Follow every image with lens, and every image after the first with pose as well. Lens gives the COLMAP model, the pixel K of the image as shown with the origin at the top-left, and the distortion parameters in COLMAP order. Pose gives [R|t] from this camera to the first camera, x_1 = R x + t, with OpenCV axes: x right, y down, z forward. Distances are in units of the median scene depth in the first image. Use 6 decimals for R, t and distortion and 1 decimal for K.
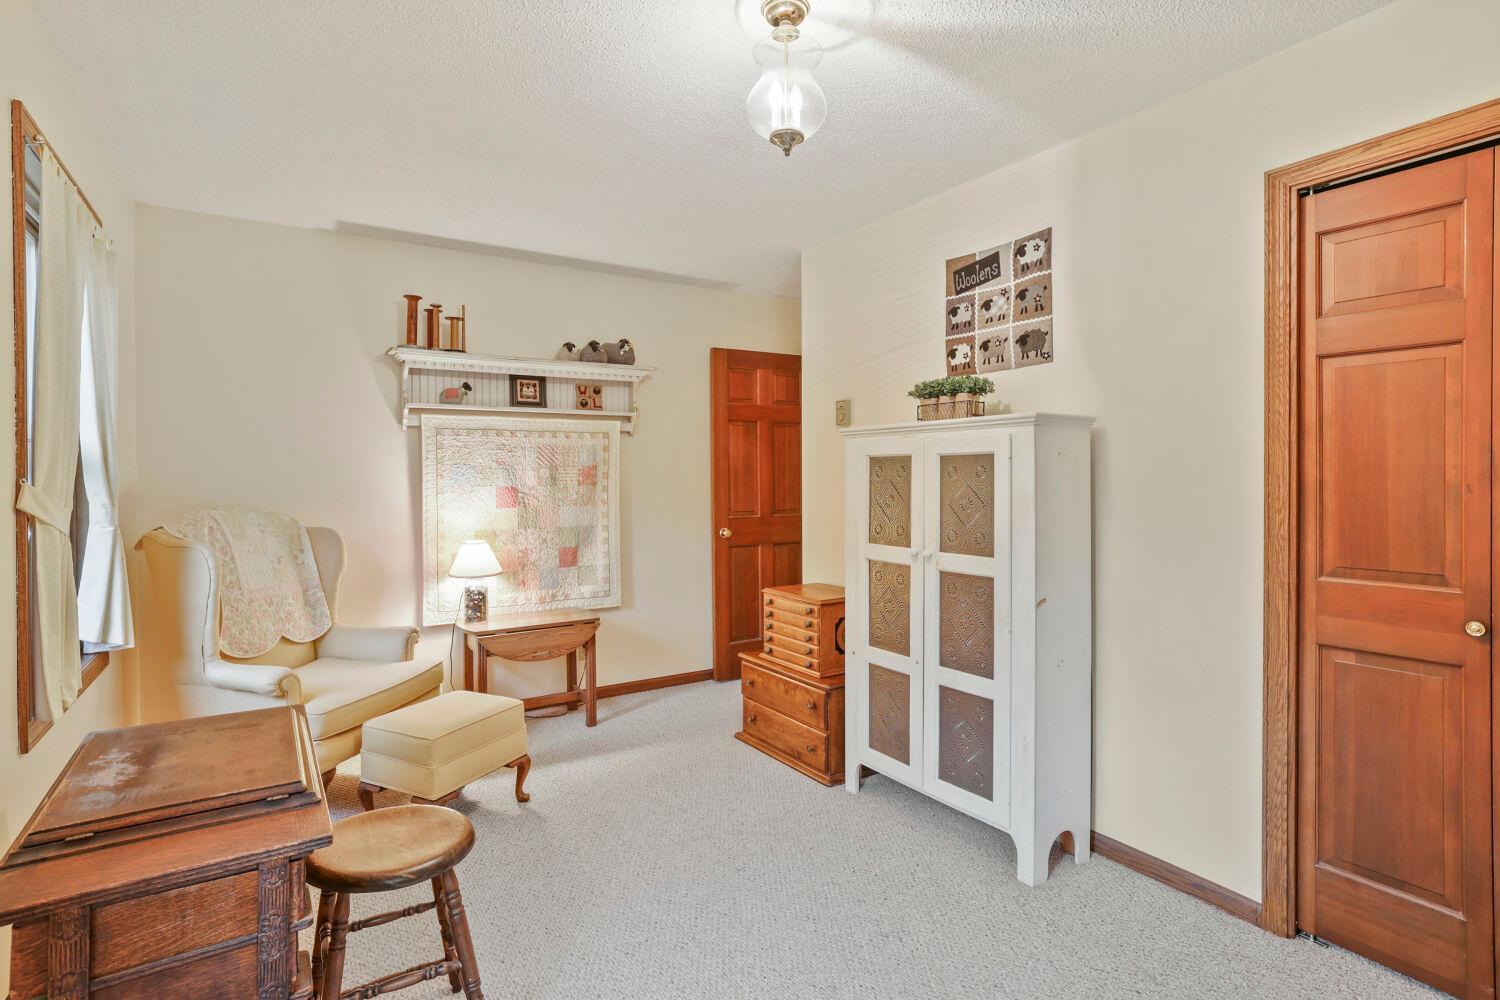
lens RADIAL K [[740.8, 0, 747.4], [0, 740.8, 486.6], [0, 0, 1]] dist [-0.000479, -0.000269]
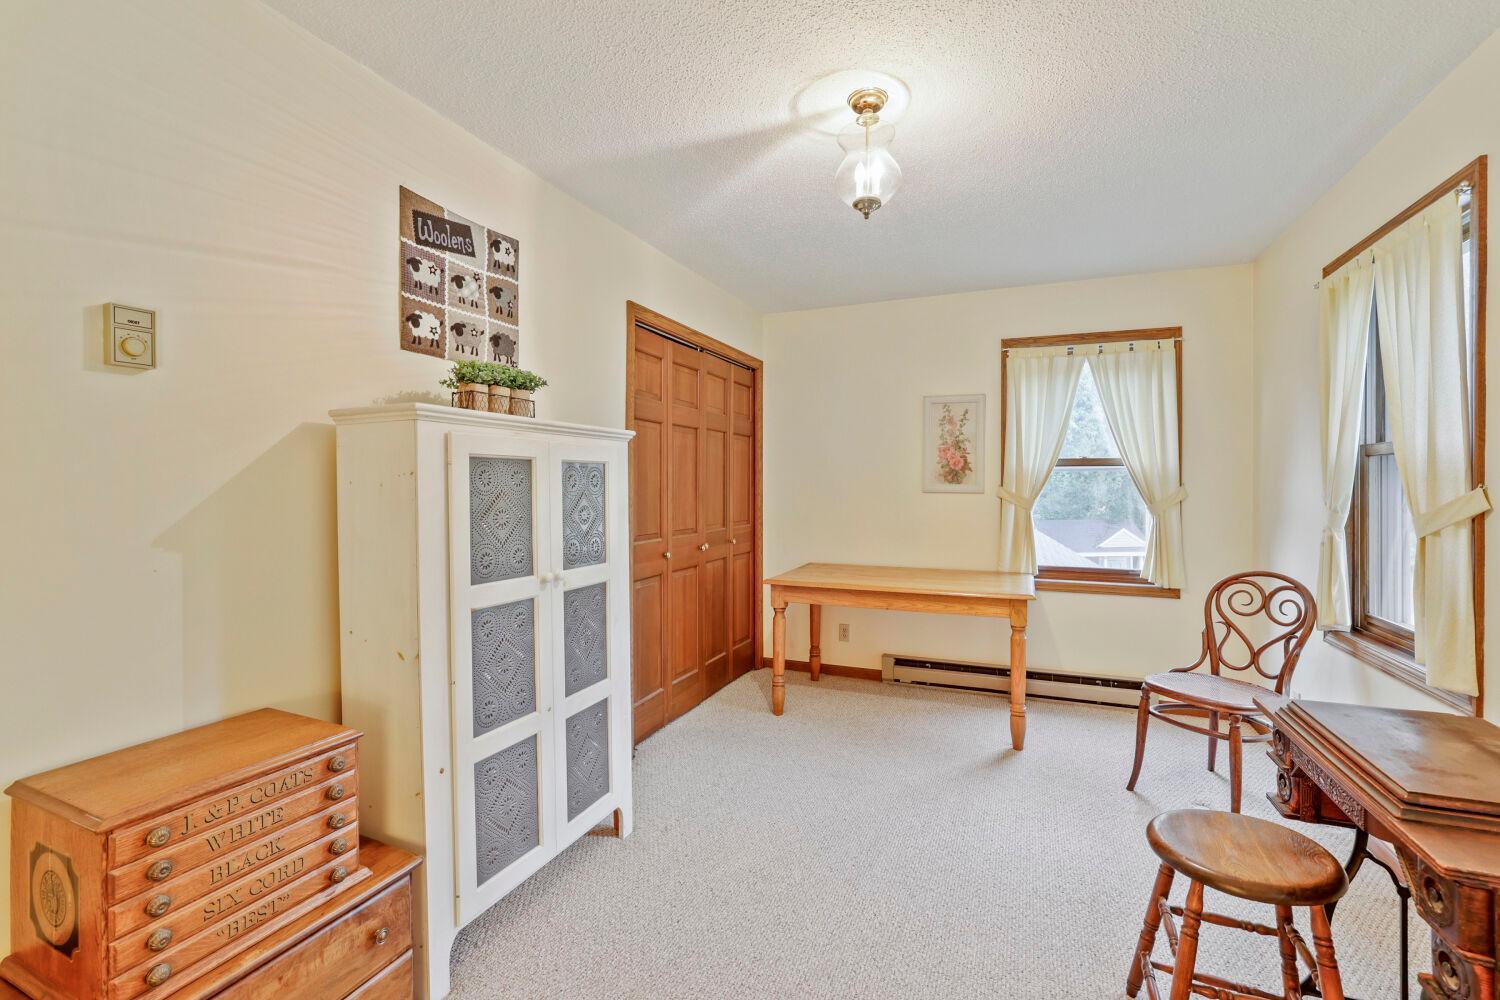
lens RADIAL K [[651.6, 0, 748.8], [0, 651.6, 490.8], [0, 0, 1]] dist [-0.026551, 0.002841]
pose [[-0.545395, -0.006066, 0.838157, -0.479340], [0.012762, 0.999798, 0.015541, -0.015607], [-0.838082, 0.019172, -0.545207, 1.153466]]
